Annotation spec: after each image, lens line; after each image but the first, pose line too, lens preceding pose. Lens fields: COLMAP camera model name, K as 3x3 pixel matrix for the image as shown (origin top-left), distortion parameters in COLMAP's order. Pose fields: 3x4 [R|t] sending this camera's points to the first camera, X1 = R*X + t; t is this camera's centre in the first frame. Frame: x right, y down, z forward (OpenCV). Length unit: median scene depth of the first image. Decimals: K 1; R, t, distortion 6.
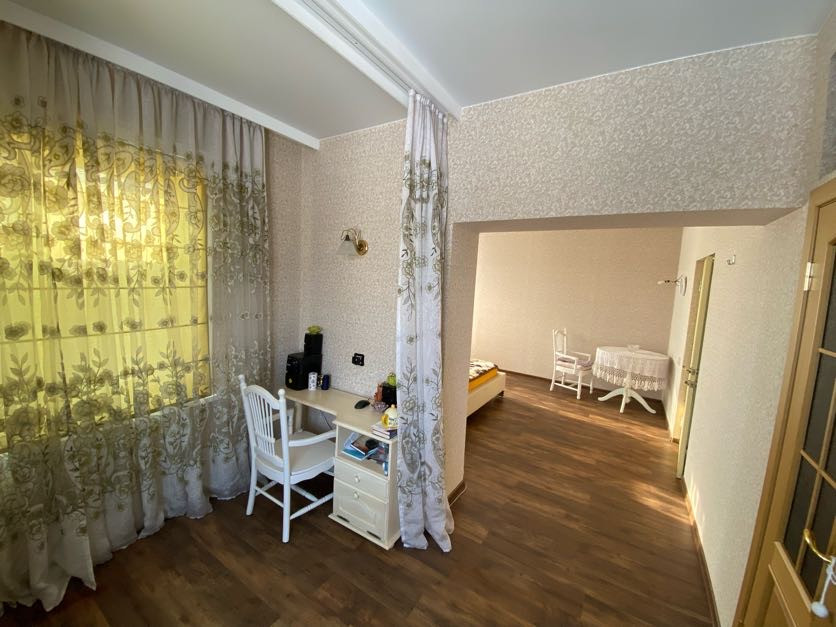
lens RADIAL K [[333.7, 0, 416.1], [0, 333.7, 314.5], [0, 0, 1]] dist [-0.000875, -0.010958]
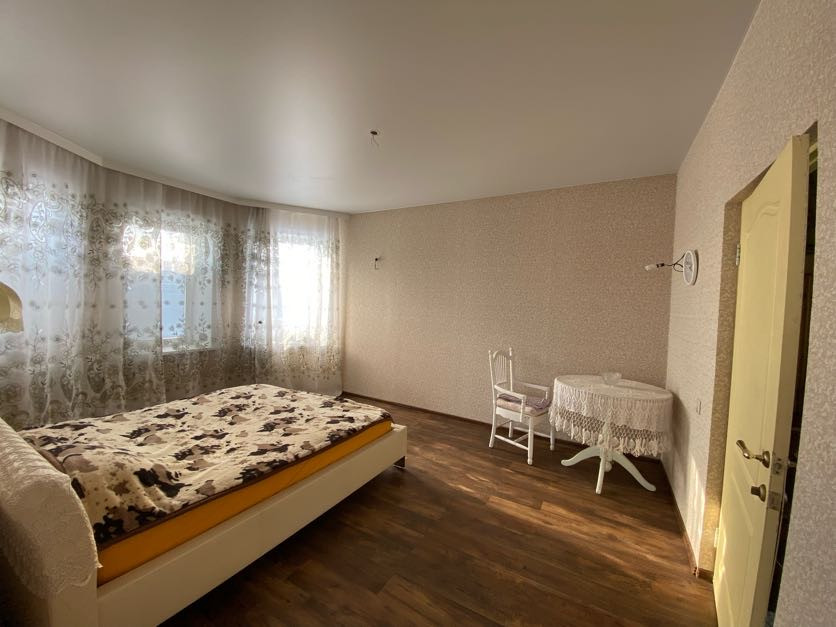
lens RADIAL K [[333.7, 0, 418.9], [0, 333.7, 312.2], [0, 0, 1]] dist [-0.000875, -0.010958]
pose [[0.997774, -0.019948, 0.063628, 0.266030], [0.024033, 0.997654, -0.064104, 0.011820], [-0.062200, 0.065491, 0.995913, 0.409491]]
